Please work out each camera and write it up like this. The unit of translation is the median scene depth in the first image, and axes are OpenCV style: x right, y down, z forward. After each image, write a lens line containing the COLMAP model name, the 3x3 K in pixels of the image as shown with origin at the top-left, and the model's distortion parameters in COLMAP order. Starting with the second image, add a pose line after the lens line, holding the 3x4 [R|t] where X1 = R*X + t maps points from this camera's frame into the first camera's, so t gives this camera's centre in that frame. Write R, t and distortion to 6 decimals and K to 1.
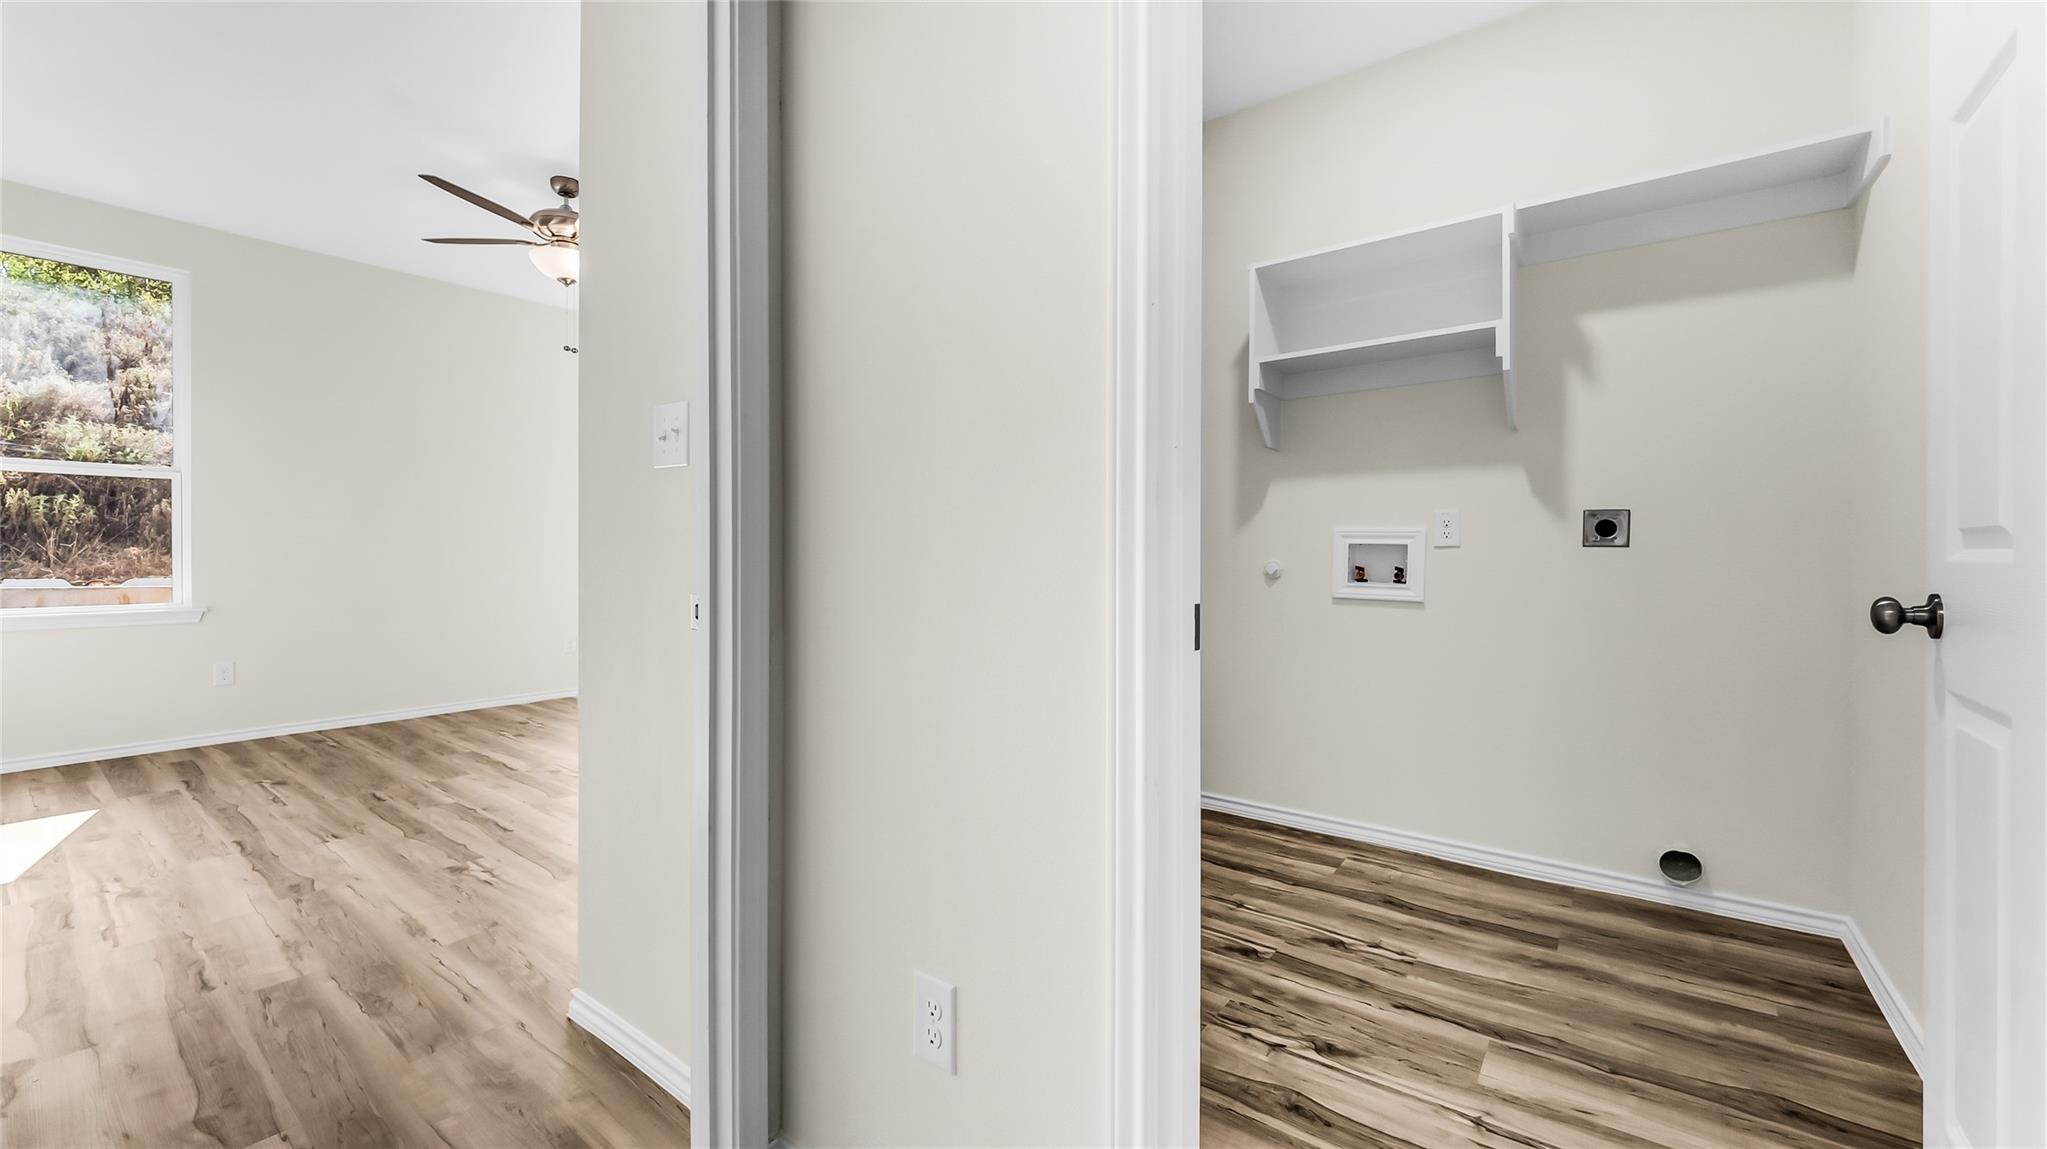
lens RADIAL K [[816.7, 0, 1032.7], [0, 816.7, 571.1], [0, 0, 1]] dist [-0.011461, 0.001026]
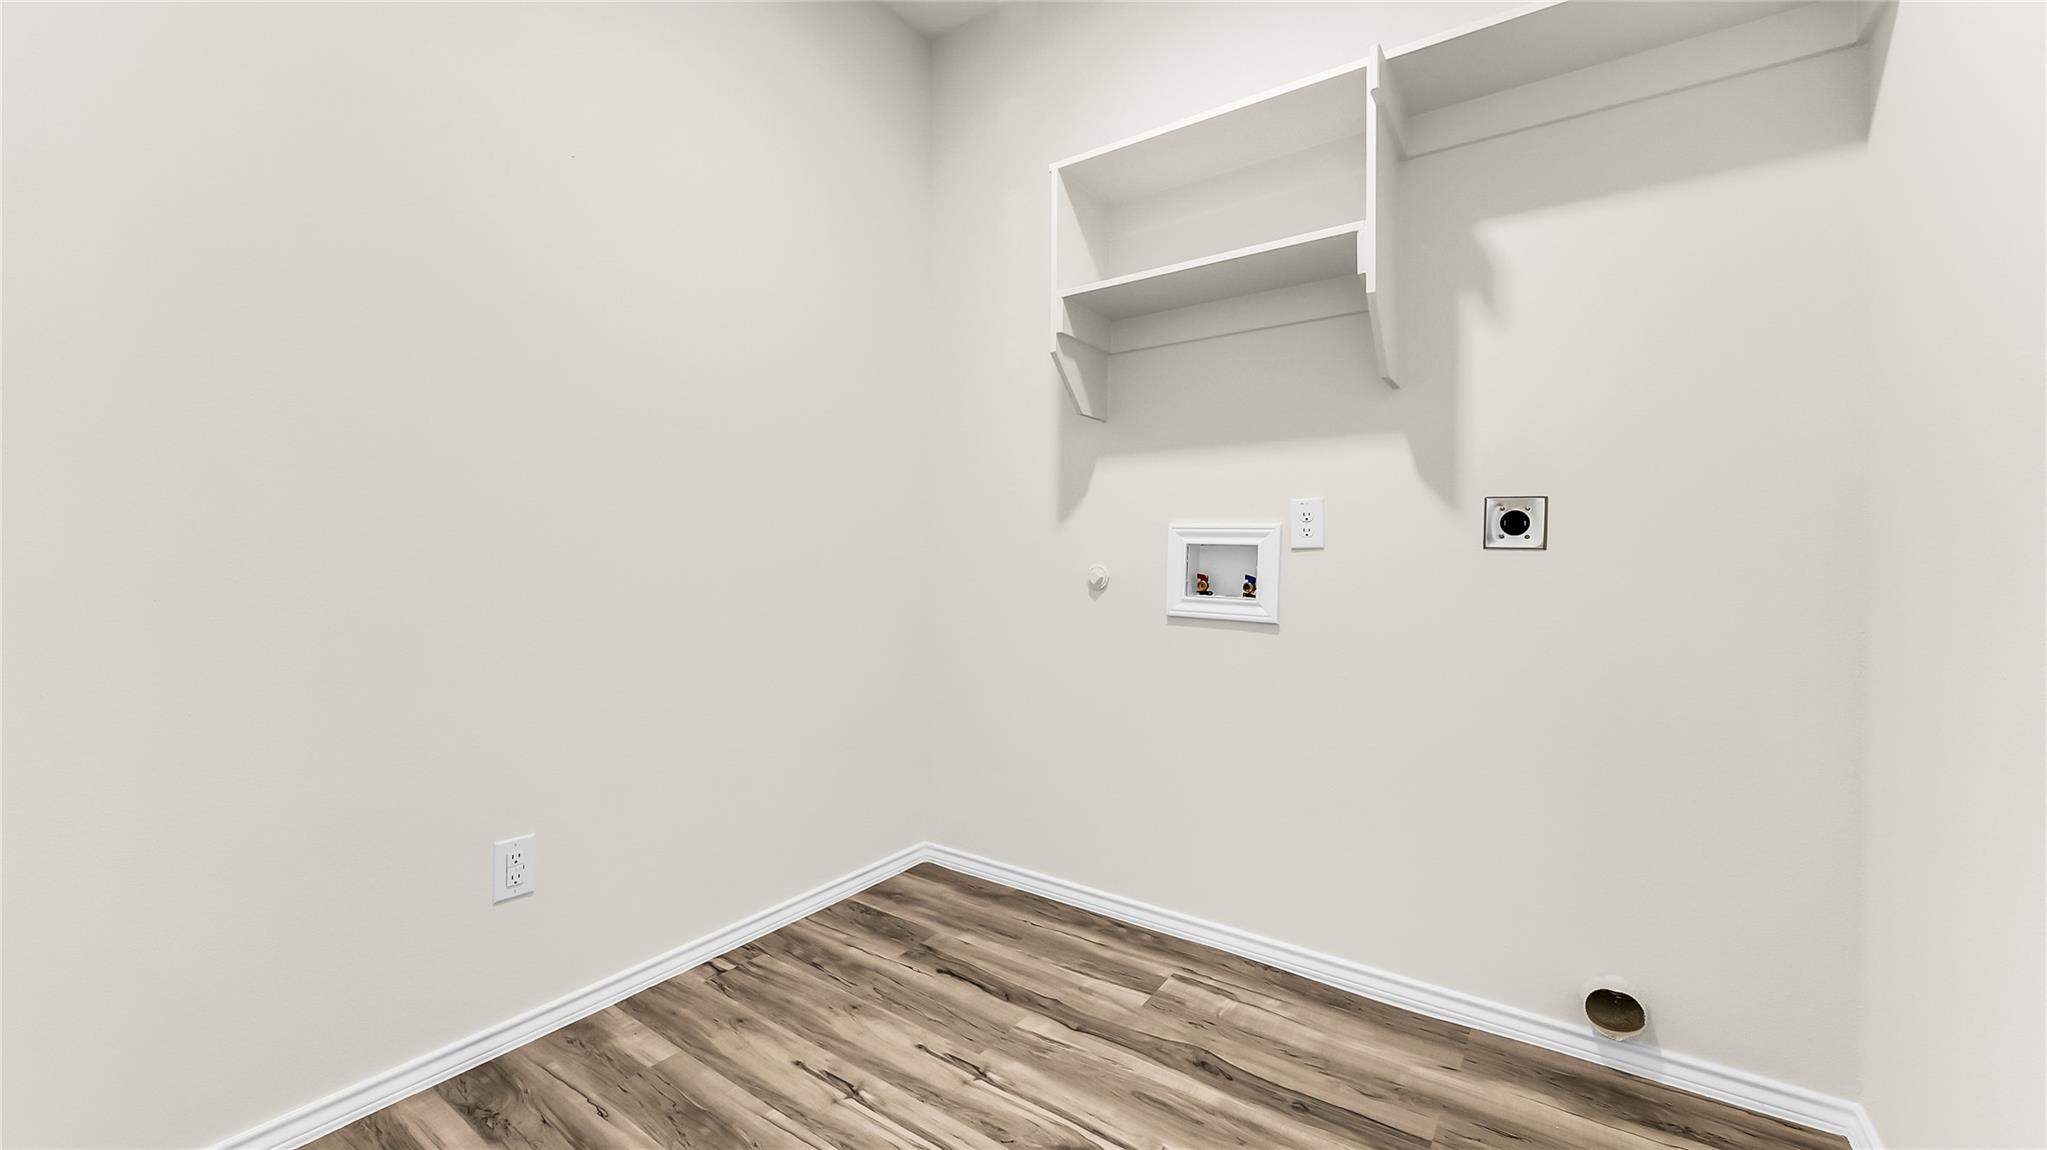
lens RADIAL K [[816.7, 0, 1035.6], [0, 816.7, 571.6], [0, 0, 1]] dist [-0.011461, 0.001026]
pose [[0.999413, 0.001919, 0.034218, 0.260697], [-0.001937, 0.999998, 0.000495, -0.009567], [-0.034217, -0.000561, 0.999414, 0.302314]]
